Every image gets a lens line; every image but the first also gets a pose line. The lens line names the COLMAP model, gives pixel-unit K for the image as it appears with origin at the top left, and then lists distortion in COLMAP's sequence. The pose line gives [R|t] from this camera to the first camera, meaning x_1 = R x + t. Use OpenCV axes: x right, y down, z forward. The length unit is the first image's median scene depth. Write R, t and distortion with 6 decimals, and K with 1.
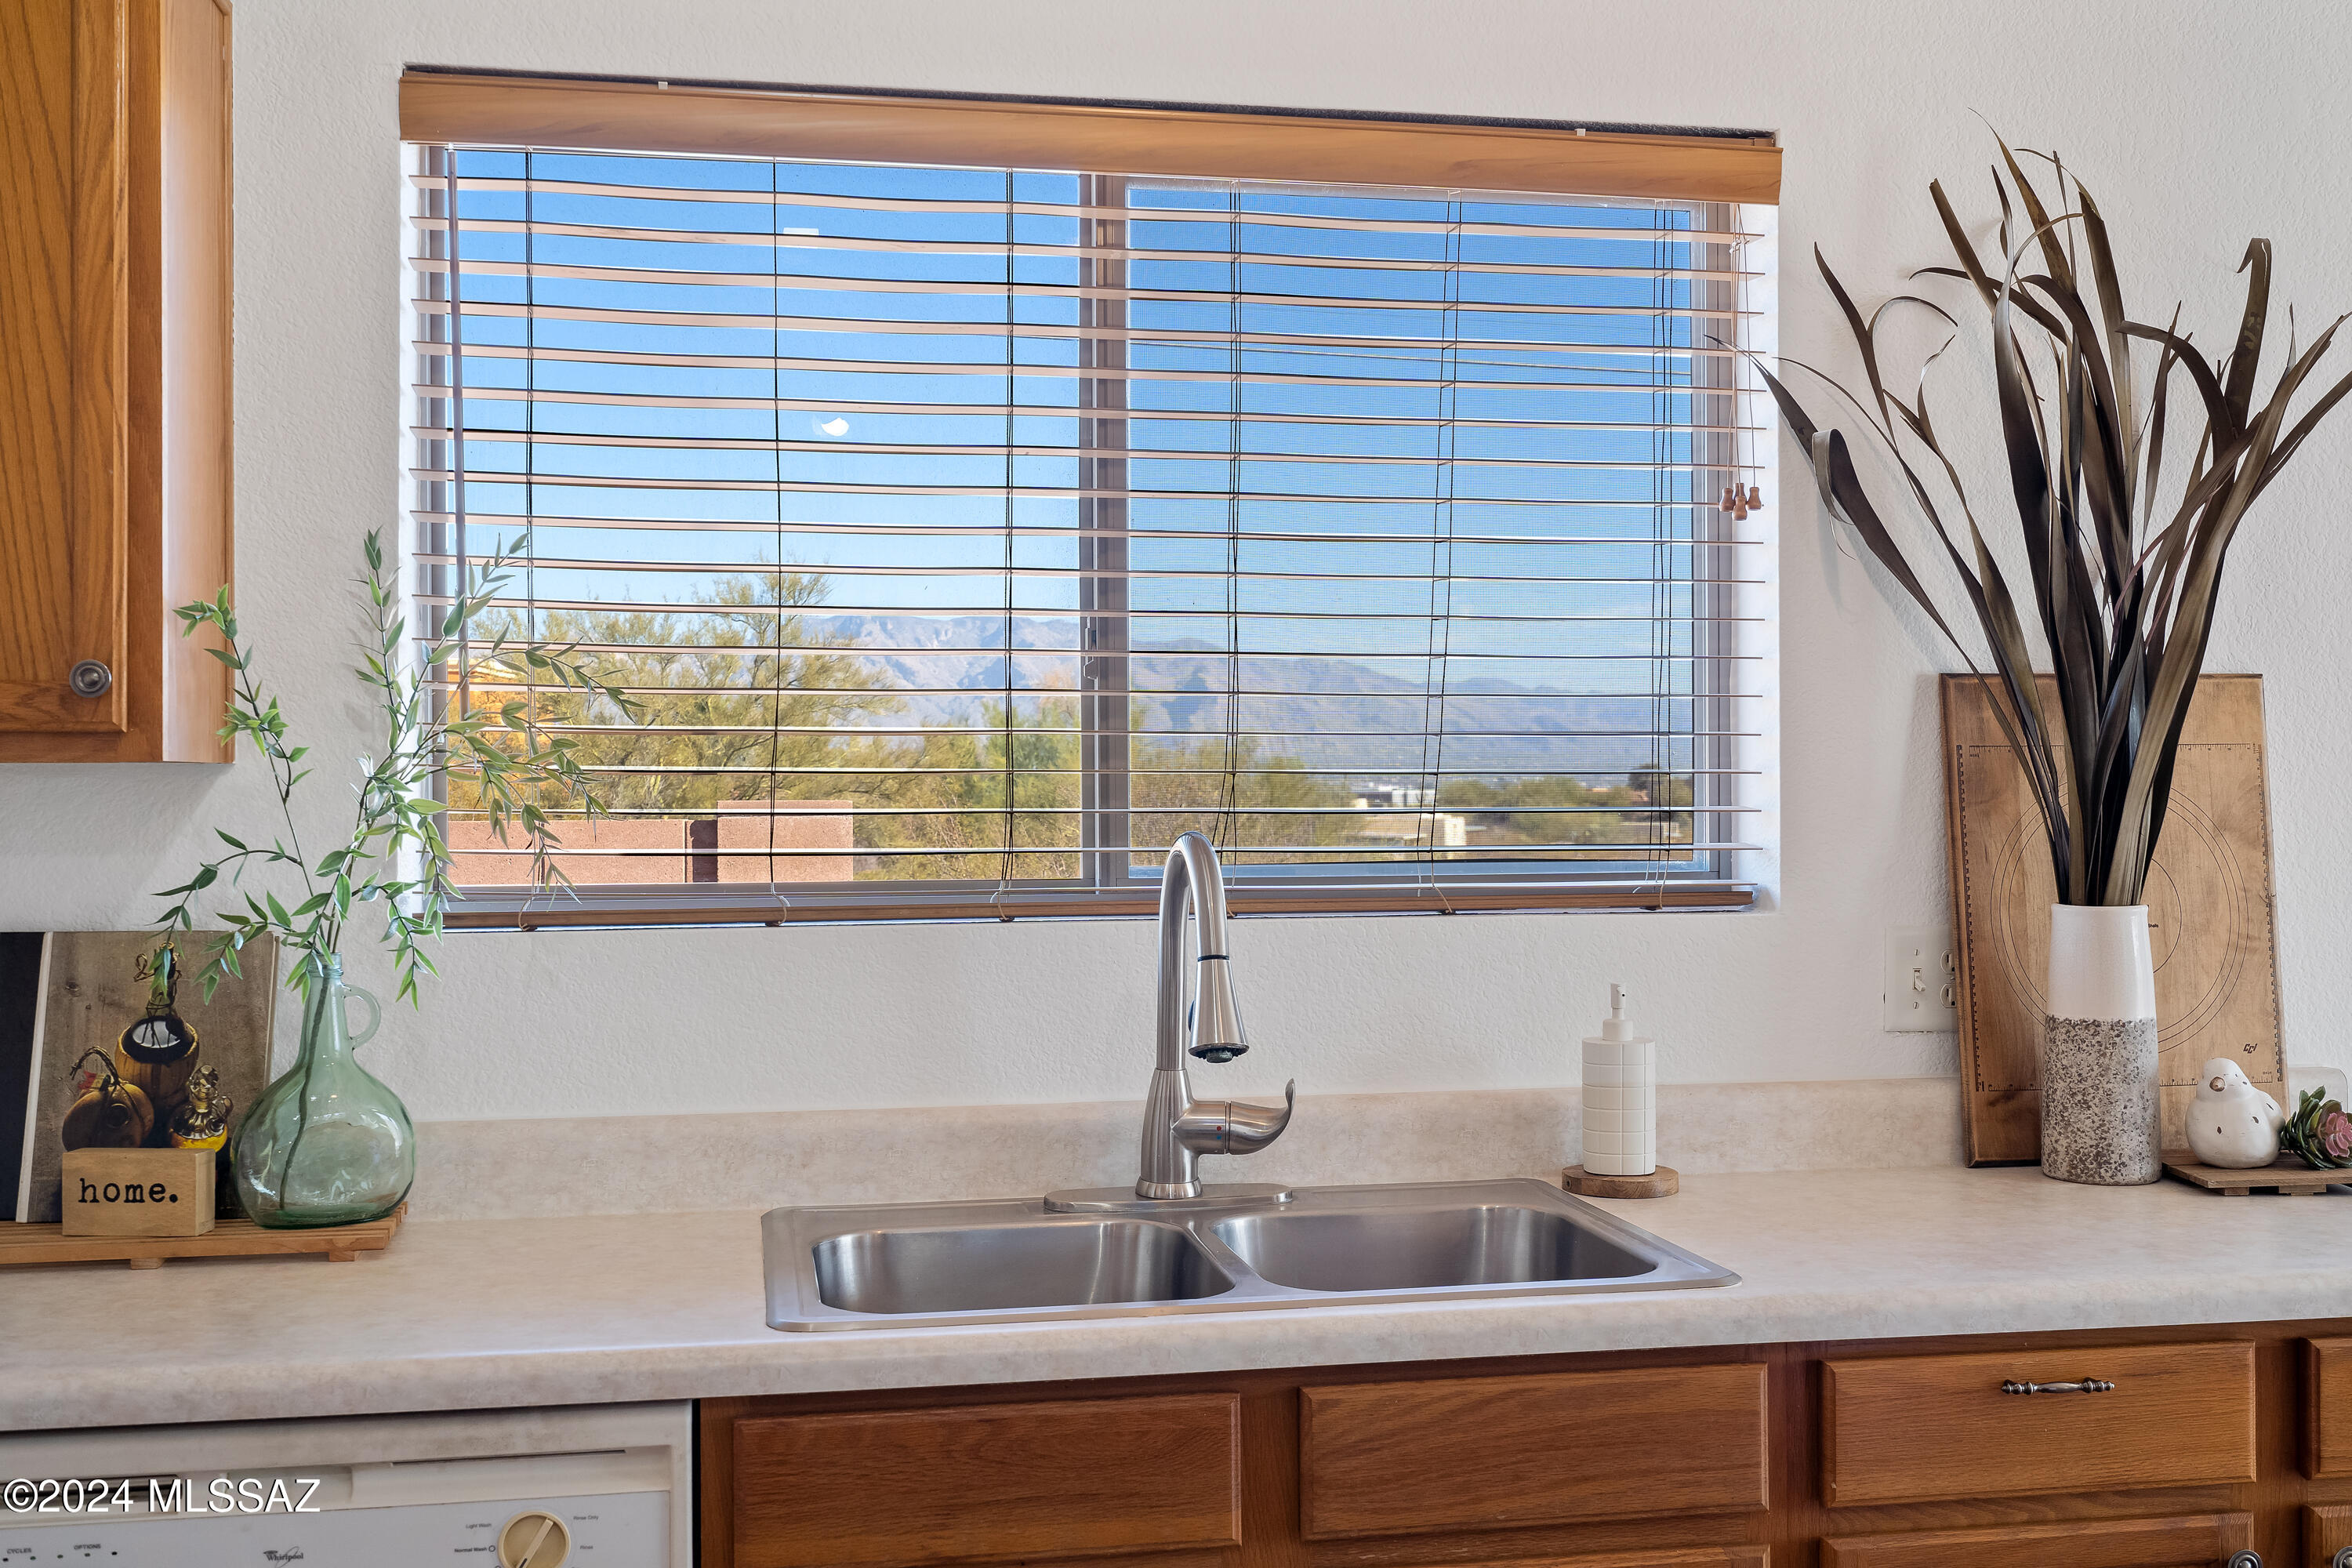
lens RADIAL K [[2358.0, 0, 1159.4], [0, 2358.0, 778.8], [0, 0, 1]] dist [-0.005052, 0.000000]
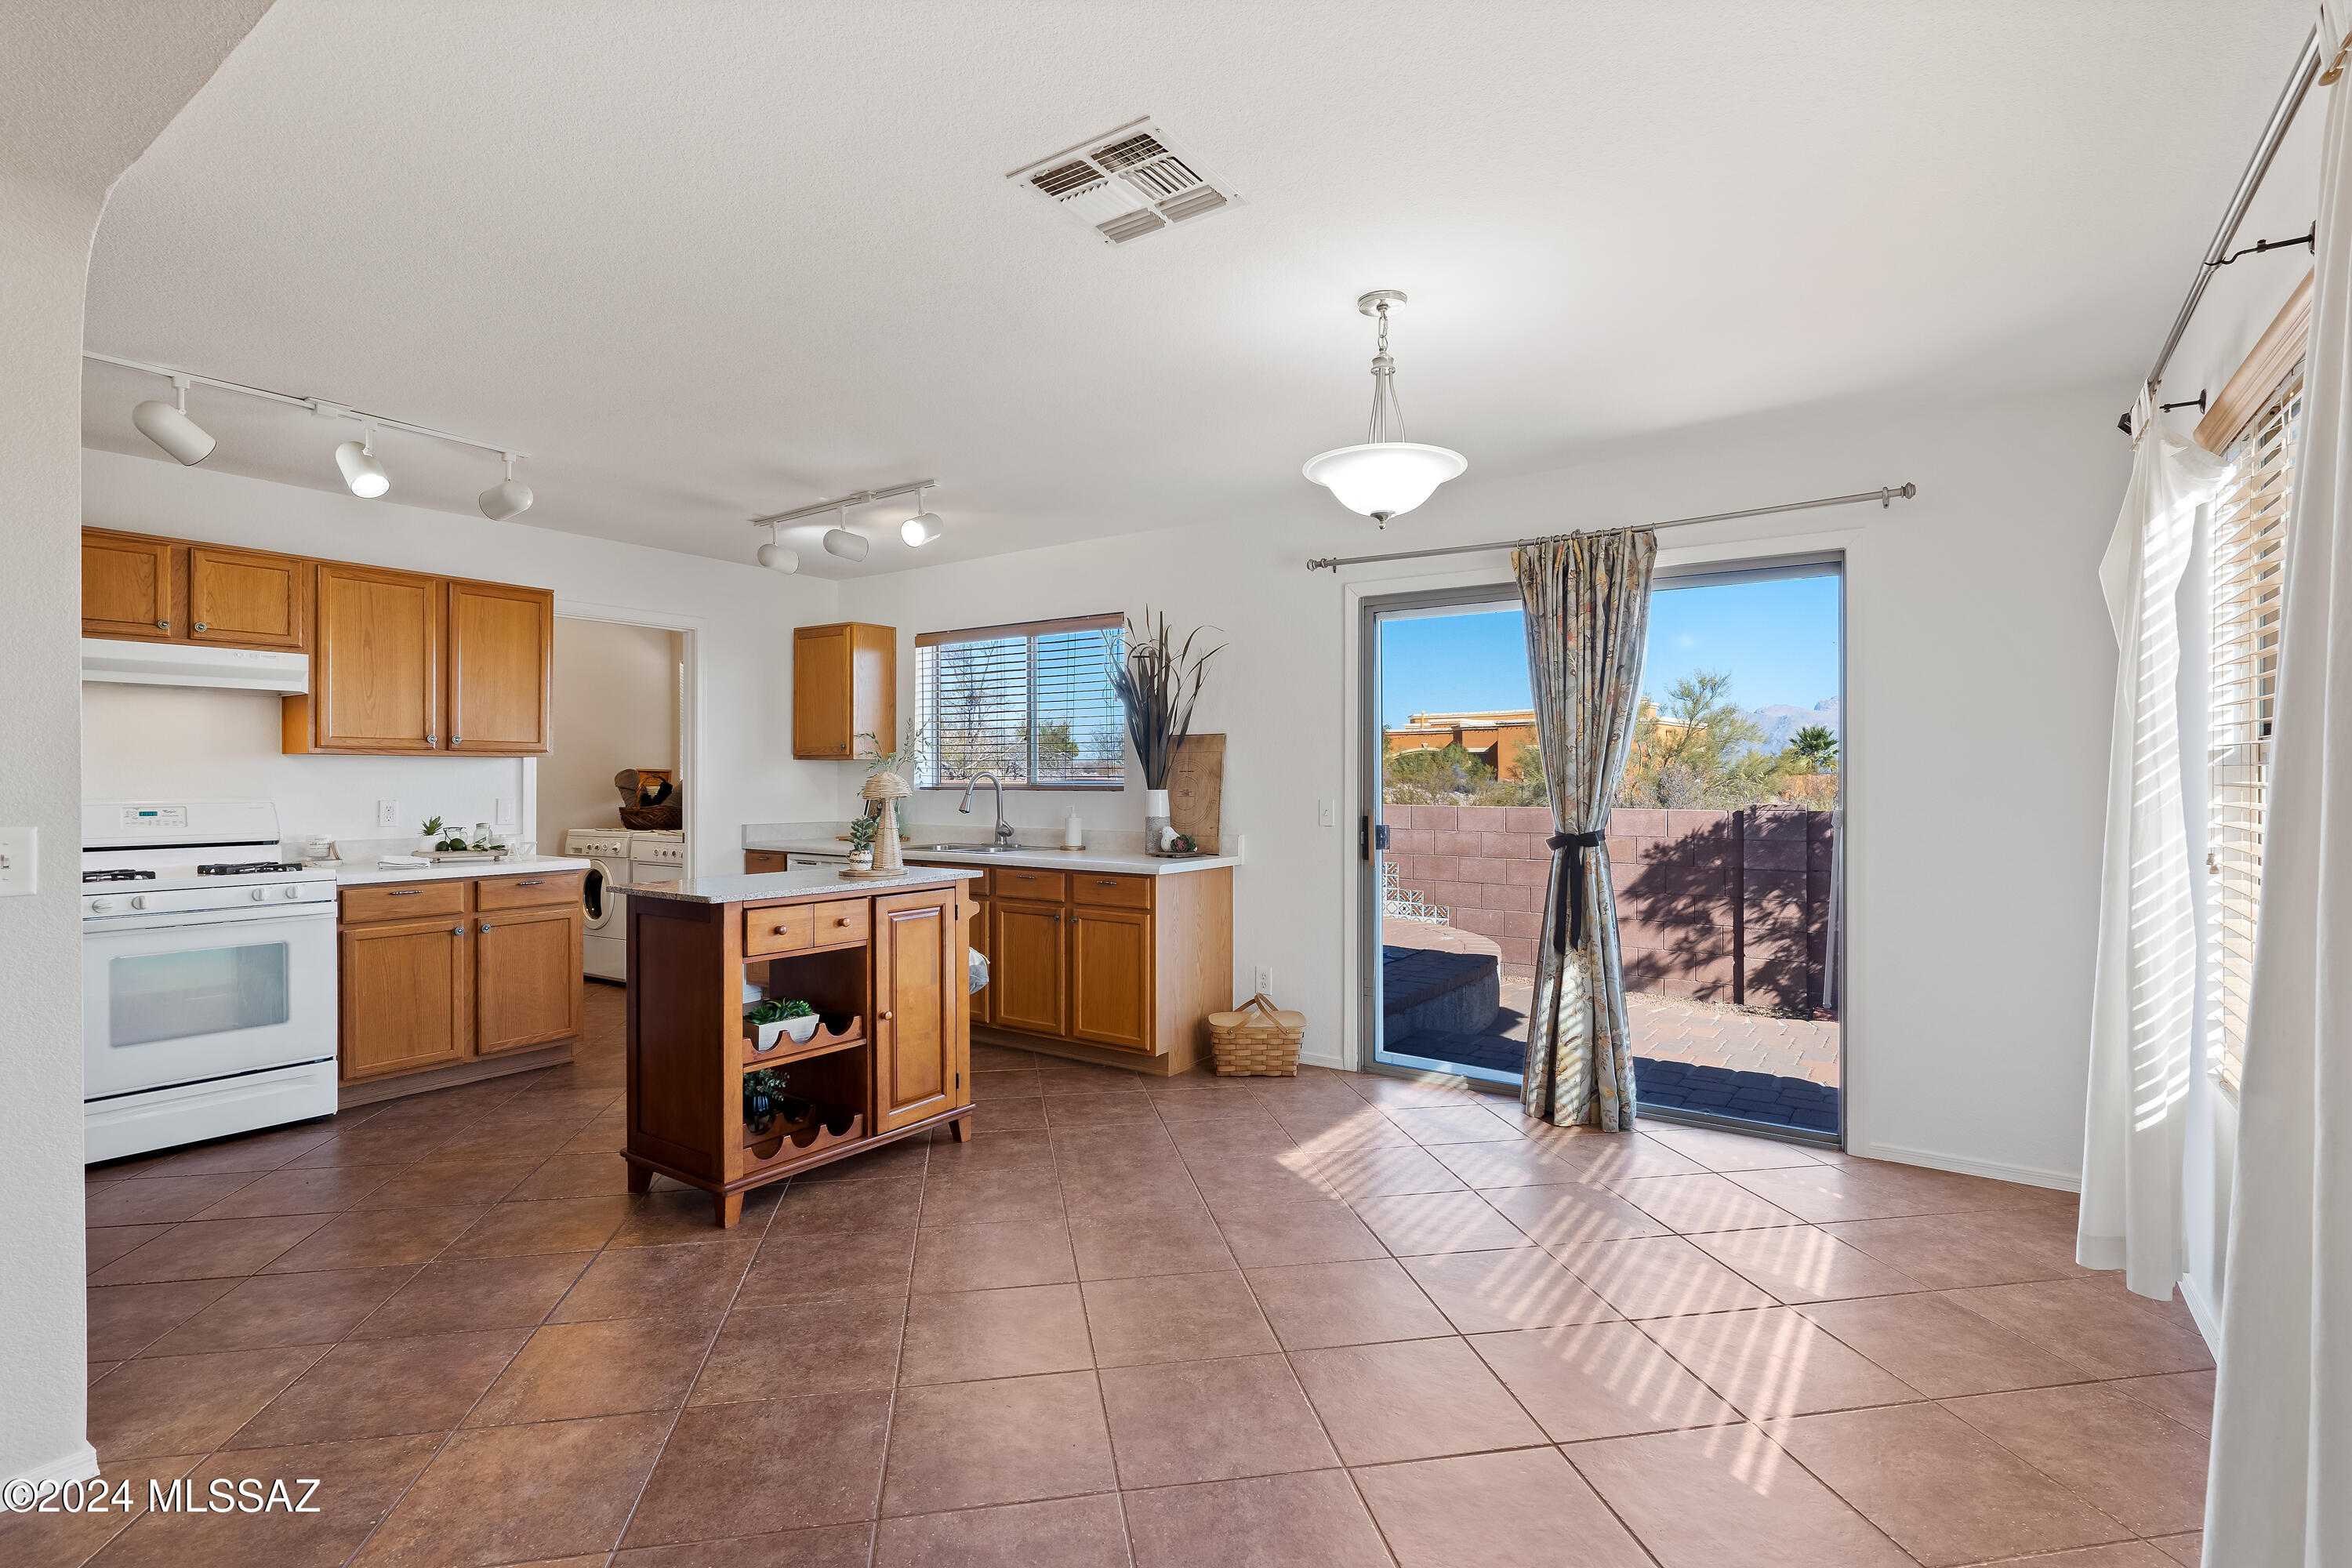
lens RADIAL K [[1100.1, 0, 1175.0], [0, 1100.1, 785.8], [0, 0, 1]] dist [-0.011518, 0.002894]
pose [[0.714235, 0.008721, -0.699852, 1.922418], [0.000864, 0.999911, 0.013342, 0.020628], [0.699906, -0.010134, 0.714164, -0.421371]]
